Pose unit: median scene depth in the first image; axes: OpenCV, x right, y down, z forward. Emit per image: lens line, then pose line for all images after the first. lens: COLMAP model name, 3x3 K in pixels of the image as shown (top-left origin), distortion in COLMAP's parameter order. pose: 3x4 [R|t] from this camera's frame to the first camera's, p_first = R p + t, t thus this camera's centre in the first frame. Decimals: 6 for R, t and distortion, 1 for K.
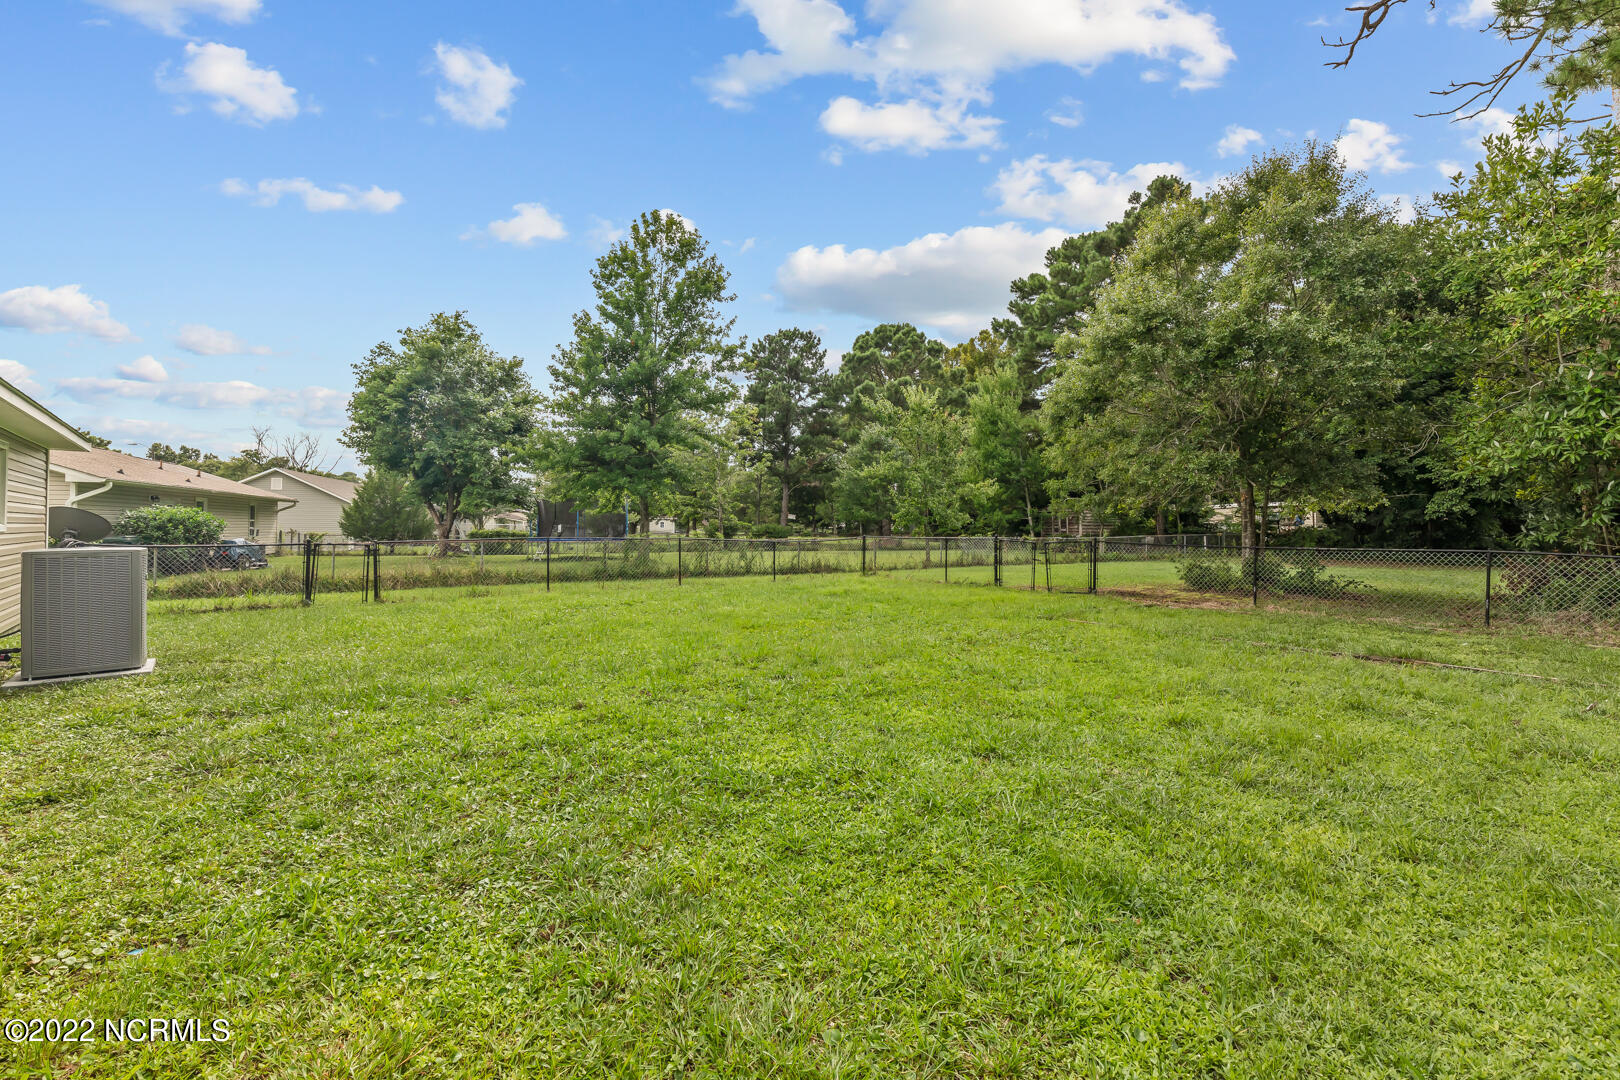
lens RADIAL K [[728.4, 0, 811.9], [0, 728.4, 528.7], [0, 0, 1]] dist [0.008580, -0.001546]
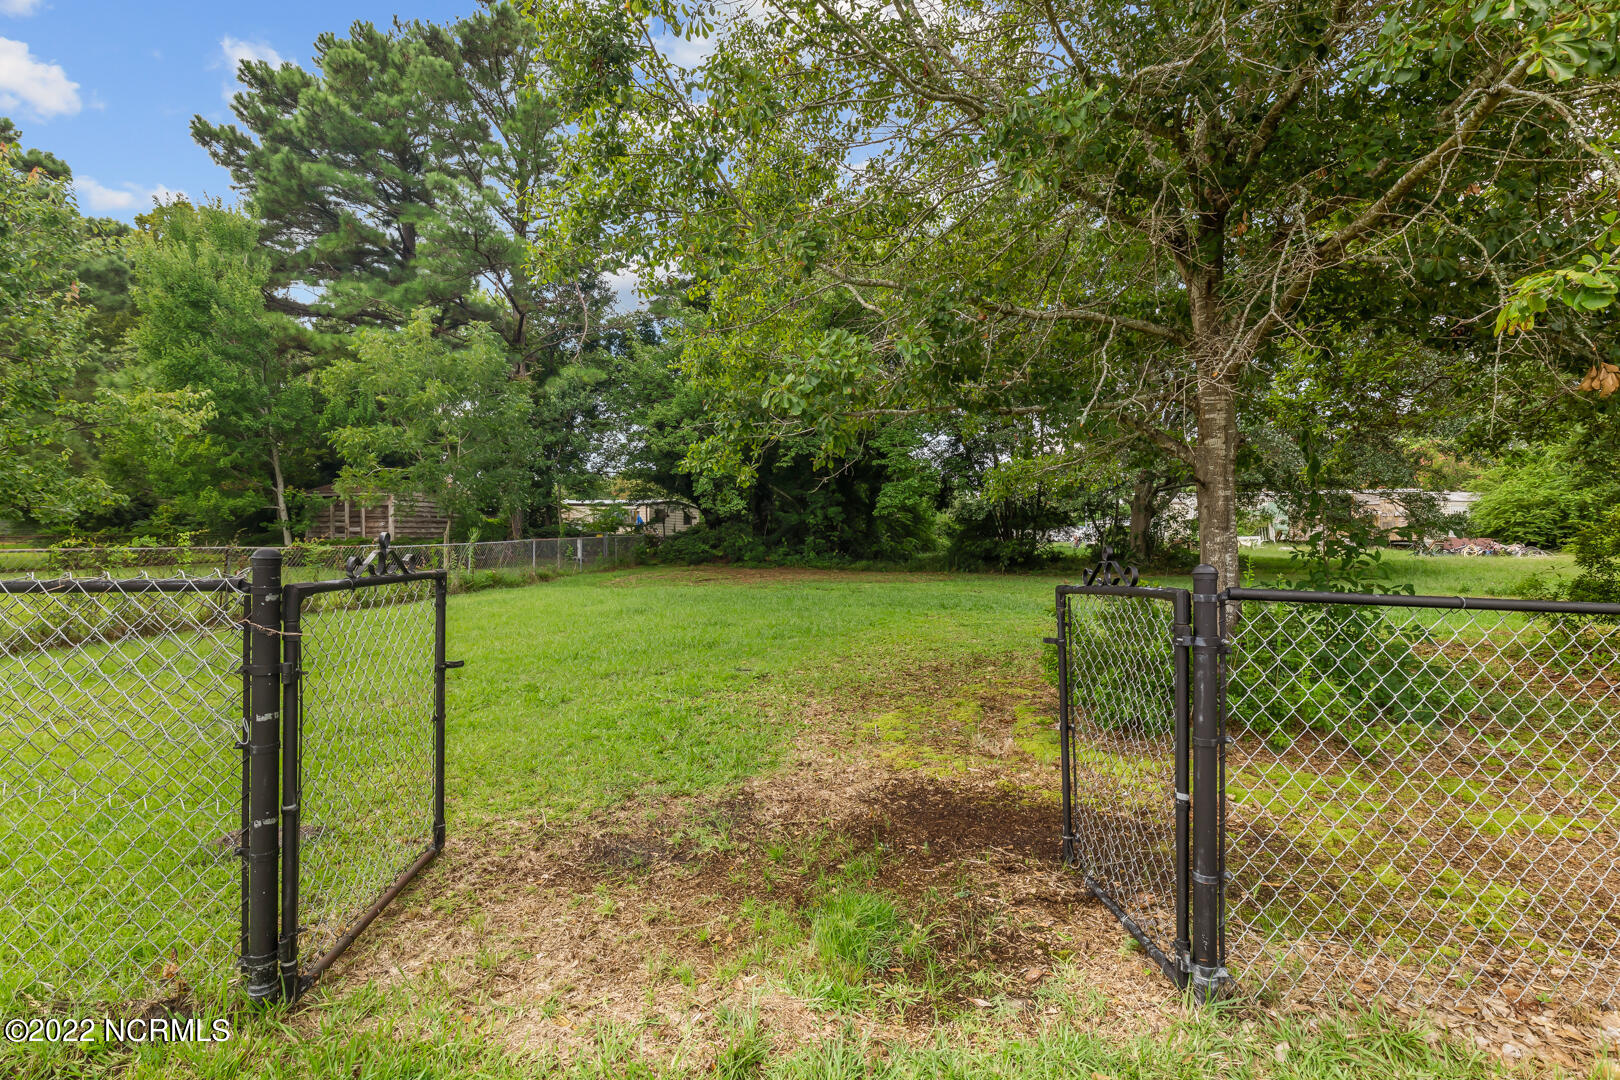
lens RADIAL K [[728.4, 0, 808.1], [0, 728.4, 527.9], [0, 0, 1]] dist [0.008580, -0.001546]
pose [[0.585905, 0.004752, 0.810366, 0.093215], [-0.001381, 0.999987, -0.004865, 0.002926], [-0.810379, 0.001731, 0.585904, 0.386848]]
